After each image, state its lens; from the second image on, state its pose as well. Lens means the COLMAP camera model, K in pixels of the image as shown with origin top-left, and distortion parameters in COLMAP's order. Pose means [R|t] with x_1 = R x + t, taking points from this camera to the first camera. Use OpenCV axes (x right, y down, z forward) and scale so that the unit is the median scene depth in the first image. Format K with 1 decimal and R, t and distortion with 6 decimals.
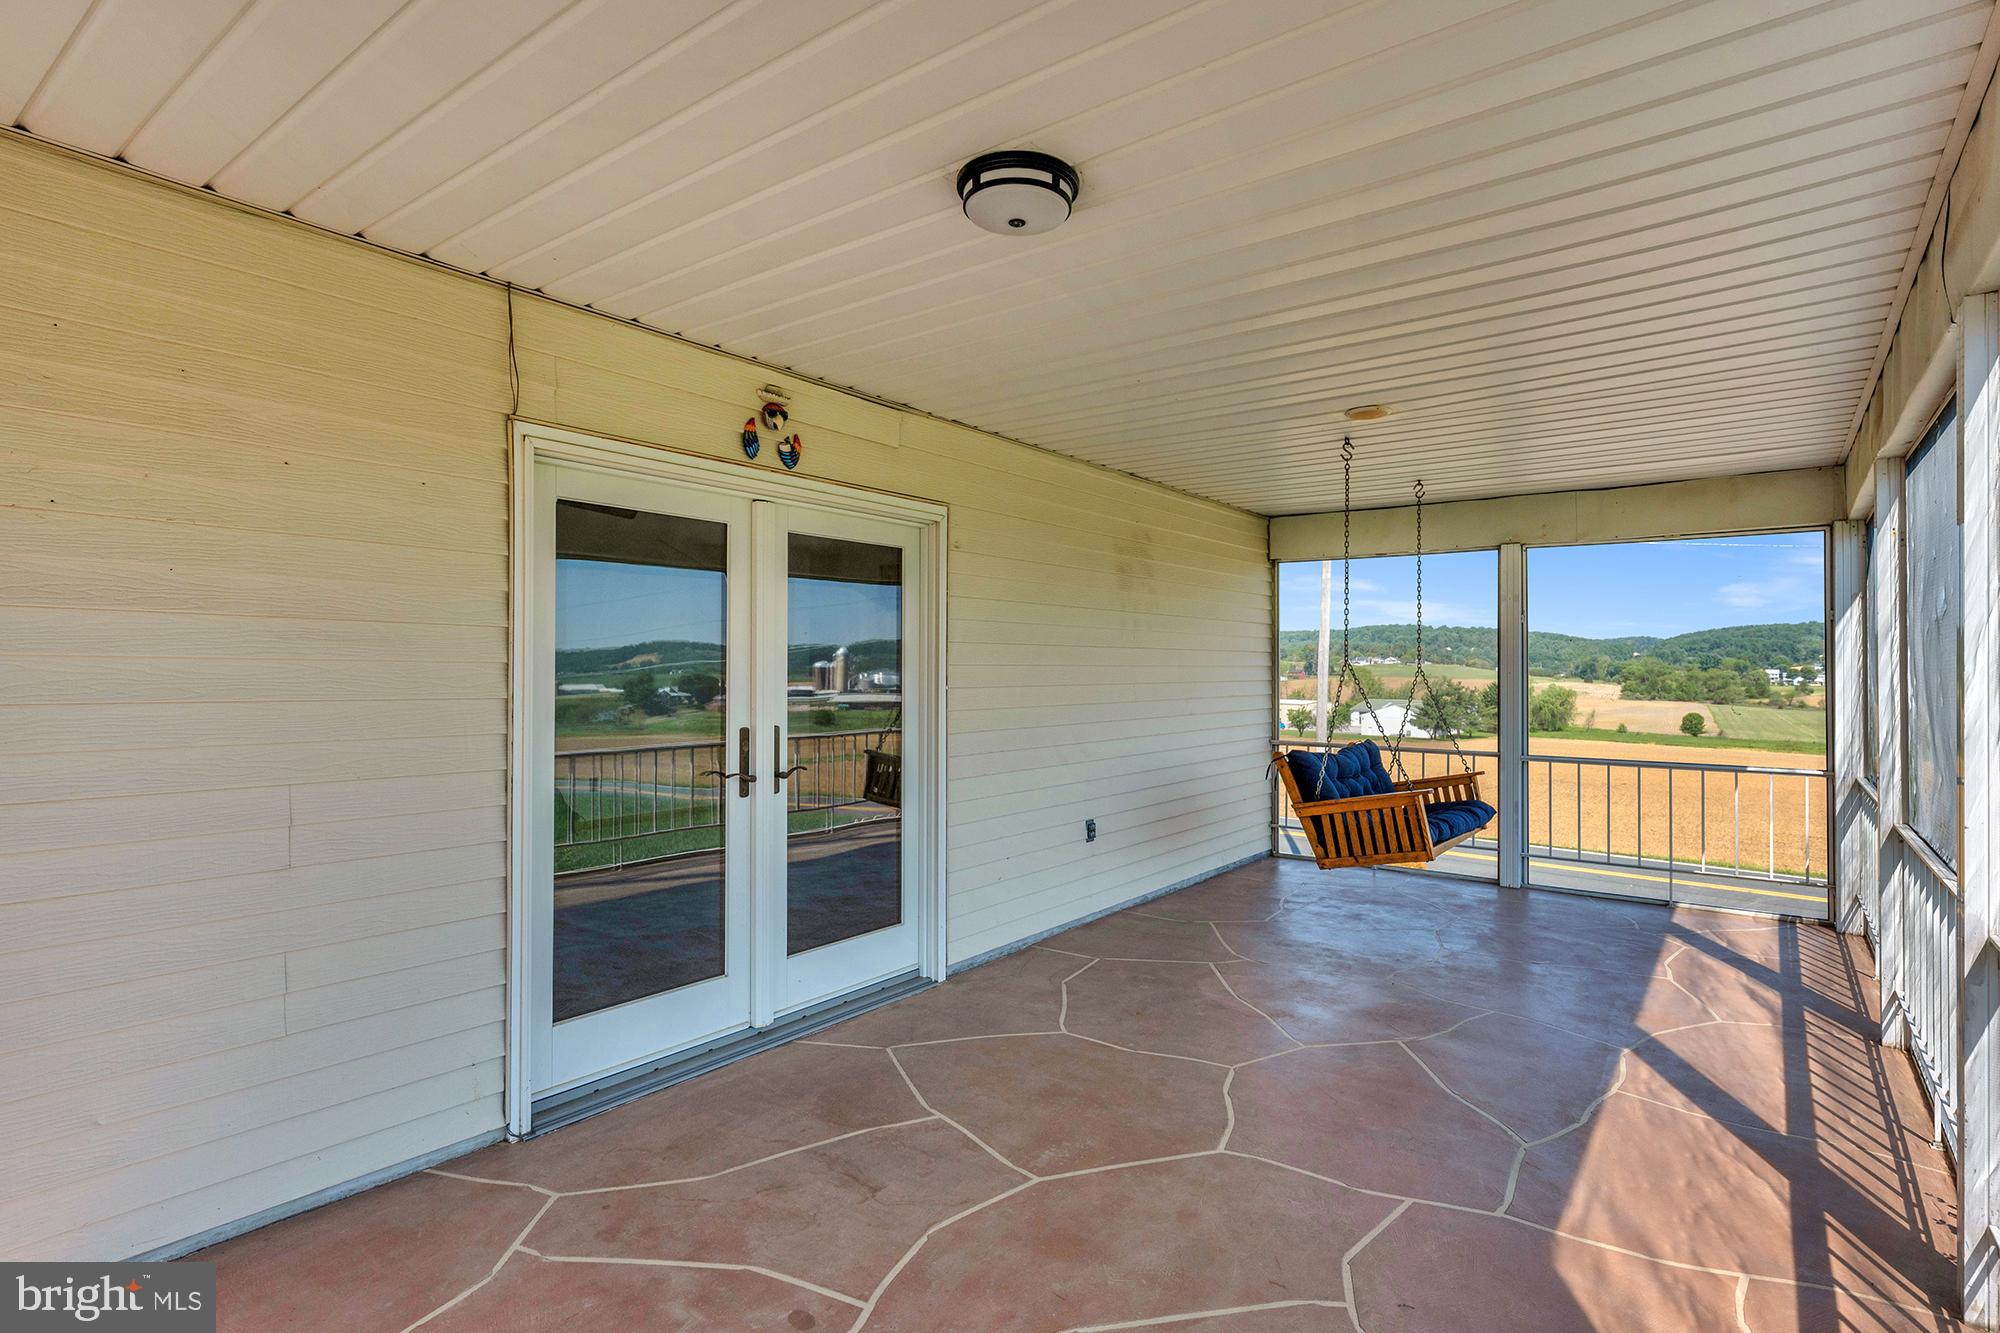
lens RADIAL K [[995.6, 0, 1012.9], [0, 995.6, 658.5], [0, 0, 1]] dist [-0.004502, 0.002203]
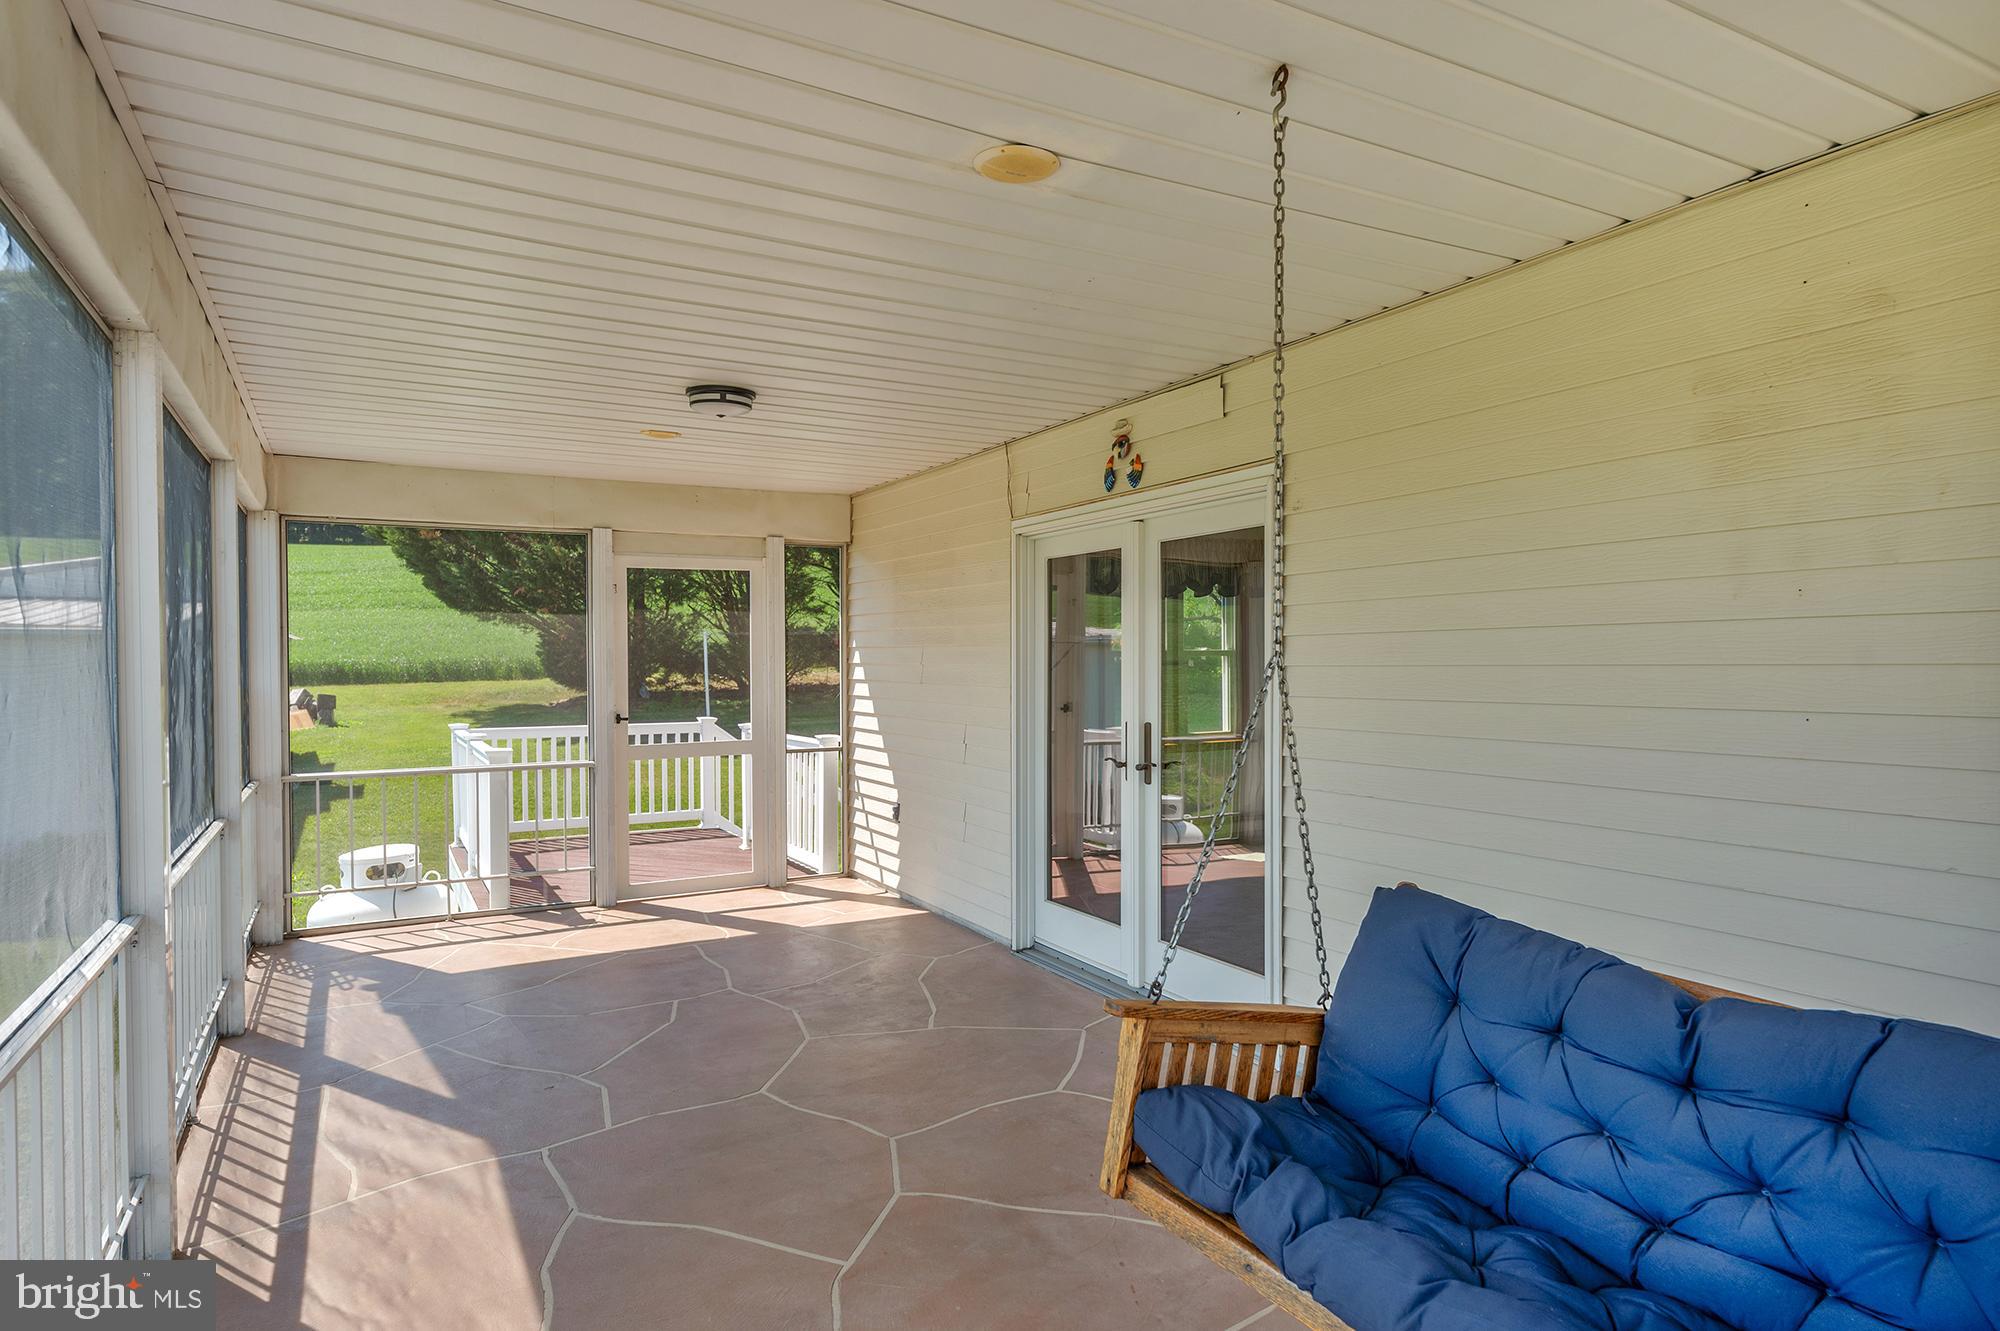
lens RADIAL K [[1129.0, 0, 987.2], [0, 1129.0, 672.2], [0, 0, 1]] dist [-0.003561, -0.002256]
pose [[-0.407804, 0.015138, -0.912944, 1.276069], [0.025023, 0.999672, 0.005399, 0.004200], [0.912727, -0.020642, -0.408049, 1.751293]]
